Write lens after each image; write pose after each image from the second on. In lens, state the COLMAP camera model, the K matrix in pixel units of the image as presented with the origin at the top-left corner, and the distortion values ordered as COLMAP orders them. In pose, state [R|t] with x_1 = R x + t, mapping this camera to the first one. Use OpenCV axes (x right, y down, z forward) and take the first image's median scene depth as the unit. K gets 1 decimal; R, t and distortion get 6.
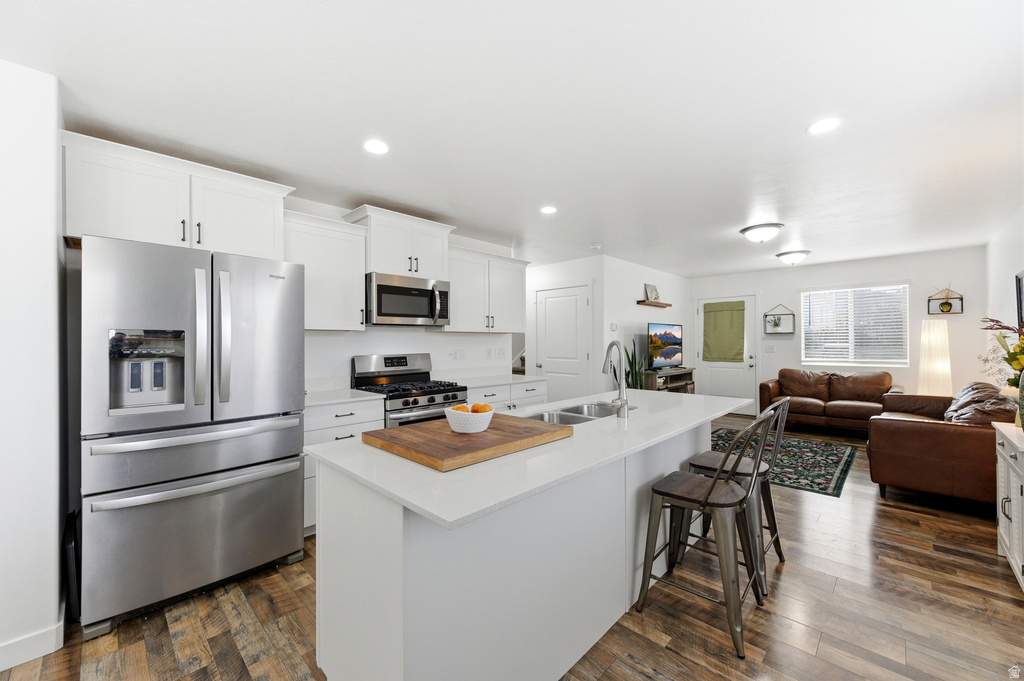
lens RADIAL K [[397.3, 0, 512.0], [0, 397.3, 340.5], [0, 0, 1]] dist [0.001174, -0.000416]
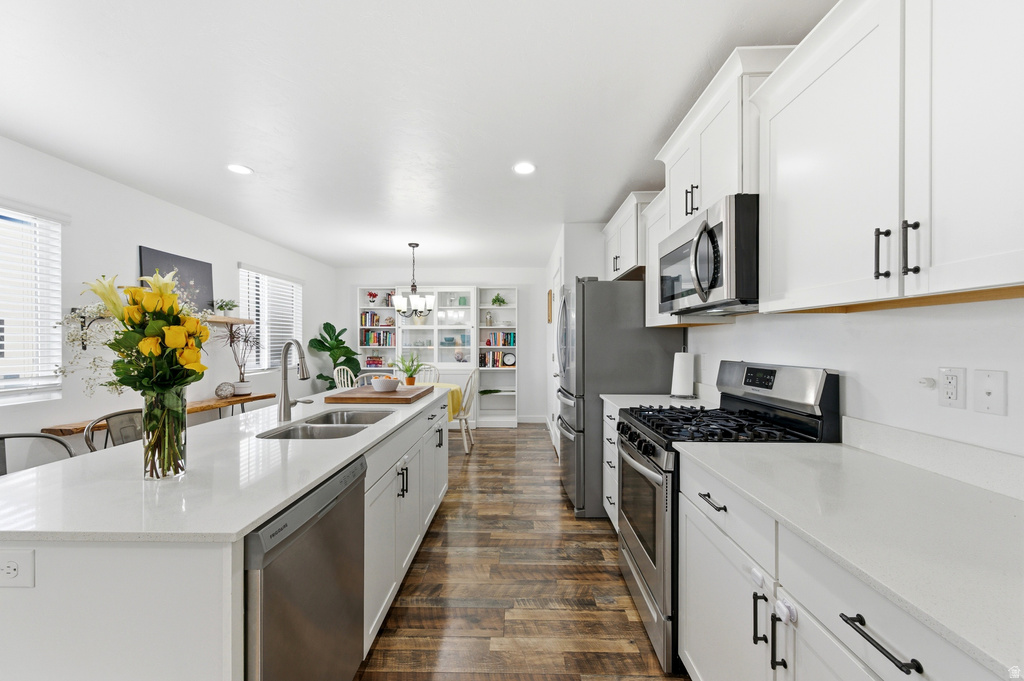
lens RADIAL K [[400.8, 0, 514.3], [0, 400.8, 341.7], [0, 0, 1]] dist [0.008135, -0.000194]
pose [[-0.723647, 0.005773, -0.690146, 0.193236], [0.007597, 0.999971, 0.000398, 0.002249], [0.690128, -0.004955, -0.723670, 0.728401]]
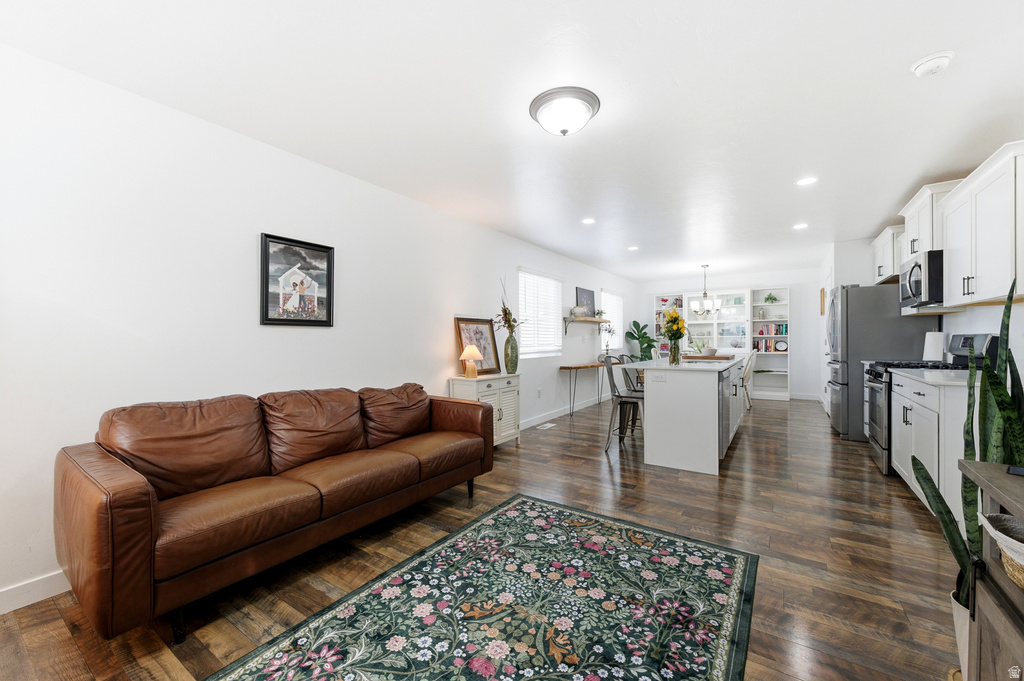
lens RADIAL K [[397.3, 0, 512.0], [0, 397.3, 340.5], [0, 0, 1]] dist [0.001174, -0.000416]
pose [[-0.984326, 0.012456, -0.175918, 0.558909], [0.013046, 0.999912, -0.002200, 0.023148], [0.175875, -0.004460, -0.984402, 1.068261]]
